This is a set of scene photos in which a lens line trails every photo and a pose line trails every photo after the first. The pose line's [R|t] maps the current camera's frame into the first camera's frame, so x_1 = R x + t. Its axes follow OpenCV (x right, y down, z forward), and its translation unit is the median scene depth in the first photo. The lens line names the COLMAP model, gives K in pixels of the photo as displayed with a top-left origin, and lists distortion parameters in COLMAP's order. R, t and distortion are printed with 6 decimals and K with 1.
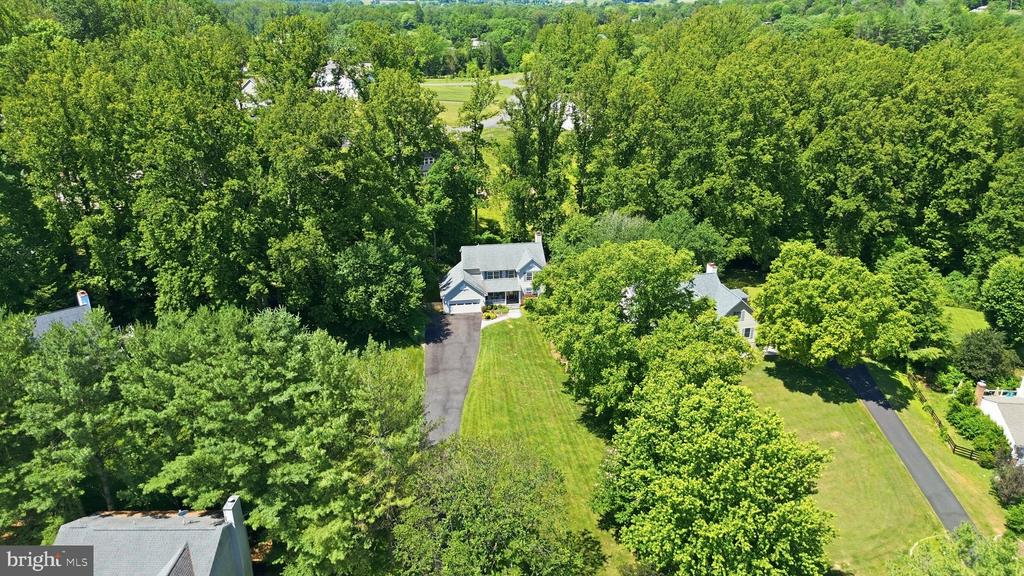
lens RADIAL K [[725.1, 0, 516.4], [0, 725.1, 295.2], [0, 0, 1]] dist [0.119373, -0.168462]
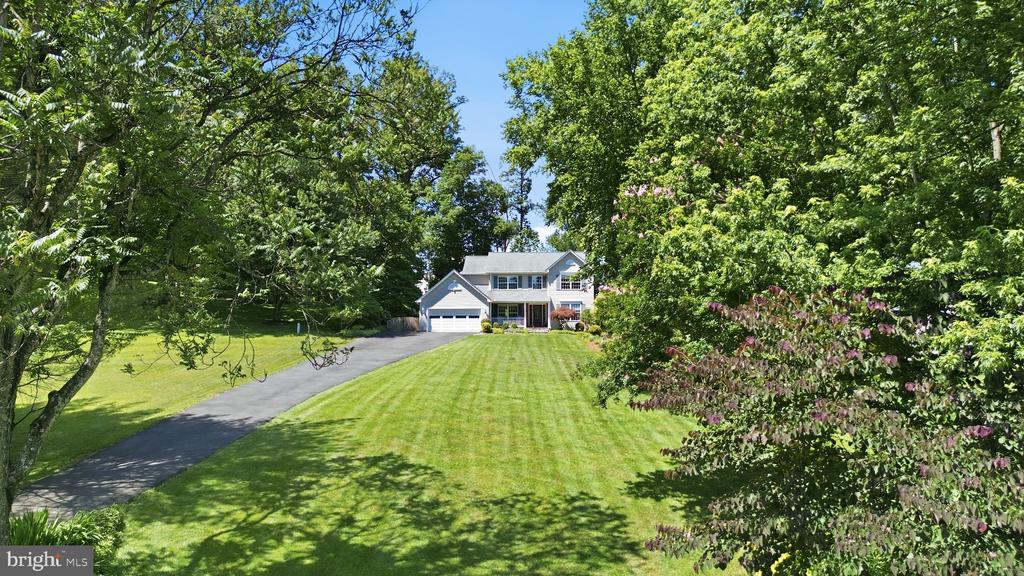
lens RADIAL K [[725.1, 0, 516.4], [0, 725.1, 295.2], [0, 0, 1]] dist [0.119373, -0.168462]
pose [[0.986486, -0.007920, -0.163652, 0.077729], [-0.063302, 0.902849, -0.425273, 0.249048], [0.151122, 0.429886, 0.890146, 0.464071]]
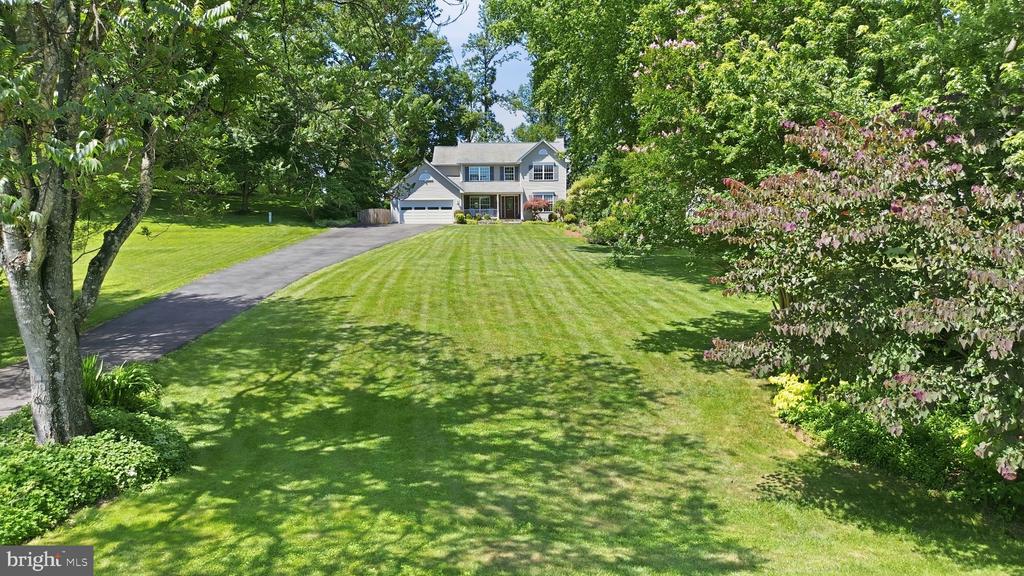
lens RADIAL K [[725.1, 0, 516.4], [0, 725.1, 295.2], [0, 0, 1]] dist [0.119373, -0.168462]
pose [[0.994941, 0.000559, -0.100463, 0.061806], [-0.031435, 0.951505, -0.306024, 0.261210], [0.095420, 0.307634, 0.946708, 0.462650]]
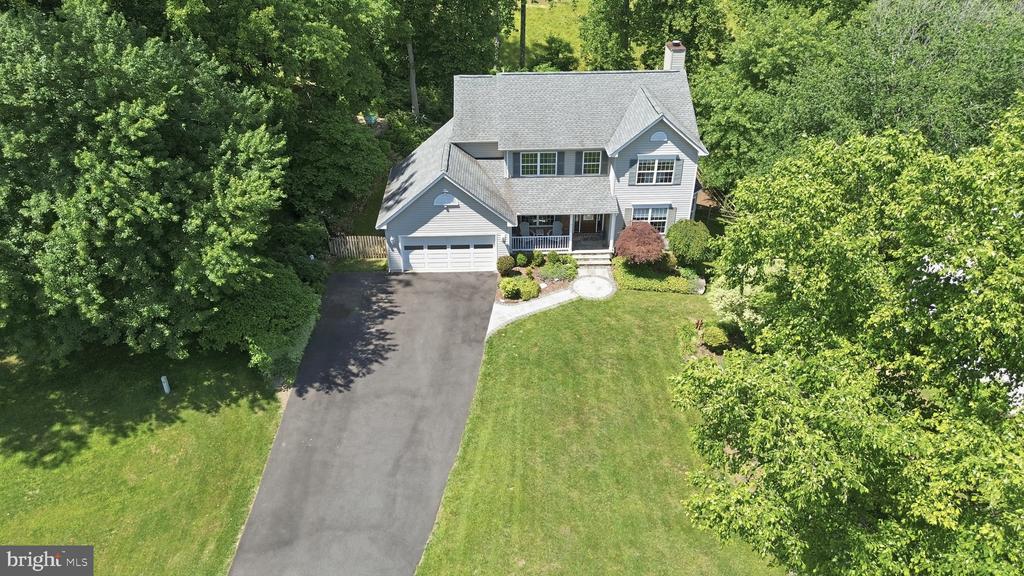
lens RADIAL K [[725.1, 0, 516.4], [0, 725.1, 295.2], [0, 0, 1]] dist [0.119373, -0.168462]
pose [[0.993906, 0.057904, -0.093794, -0.006605], [-0.040863, 0.983834, 0.174361, -0.026501], [0.102374, -0.169466, 0.980204, 0.663851]]
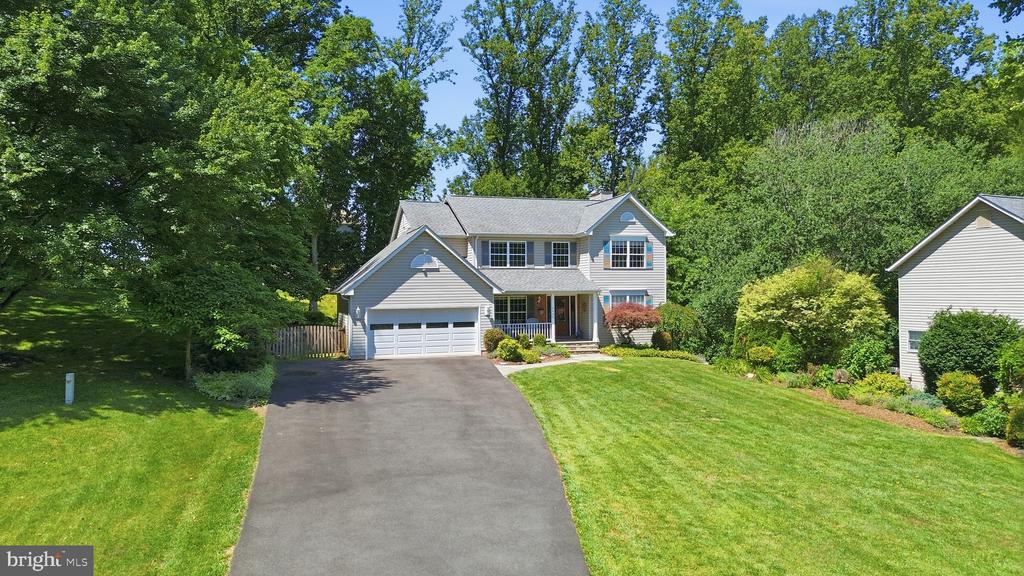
lens RADIAL K [[725.1, 0, 516.4], [0, 725.1, 295.2], [0, 0, 1]] dist [0.119373, -0.168462]
pose [[0.985131, -0.007602, 0.171636, -0.085024], [0.072773, 0.923436, -0.376790, 0.112616], [-0.155631, 0.383678, 0.910258, 0.727594]]
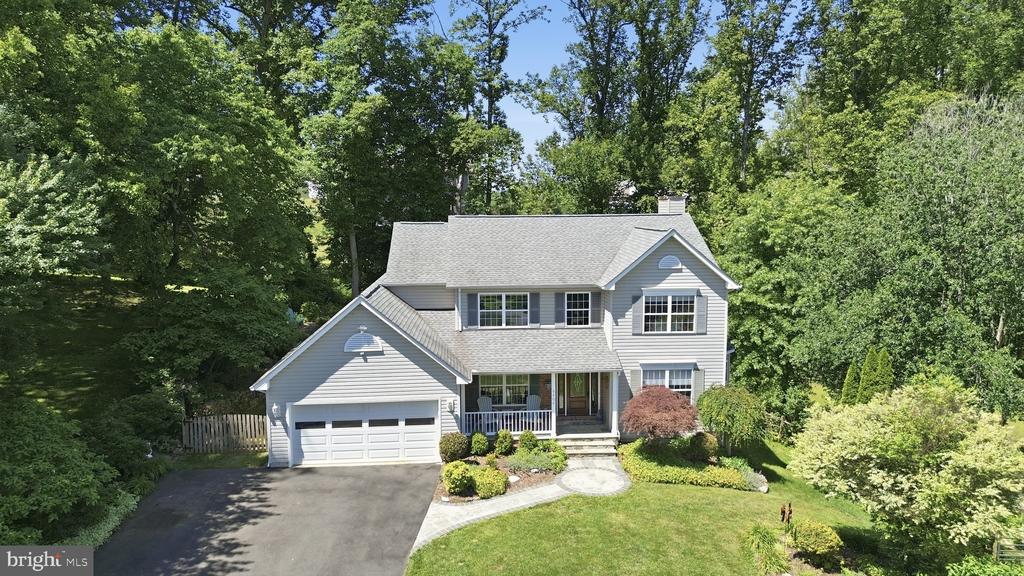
lens RADIAL K [[725.1, 0, 516.4], [0, 725.1, 295.2], [0, 0, 1]] dist [0.119373, -0.168462]
pose [[0.997273, 0.006114, -0.073553, -0.009967], [-0.025268, 0.964625, -0.262412, 0.031951], [0.069347, 0.263555, 0.962148, 0.779392]]
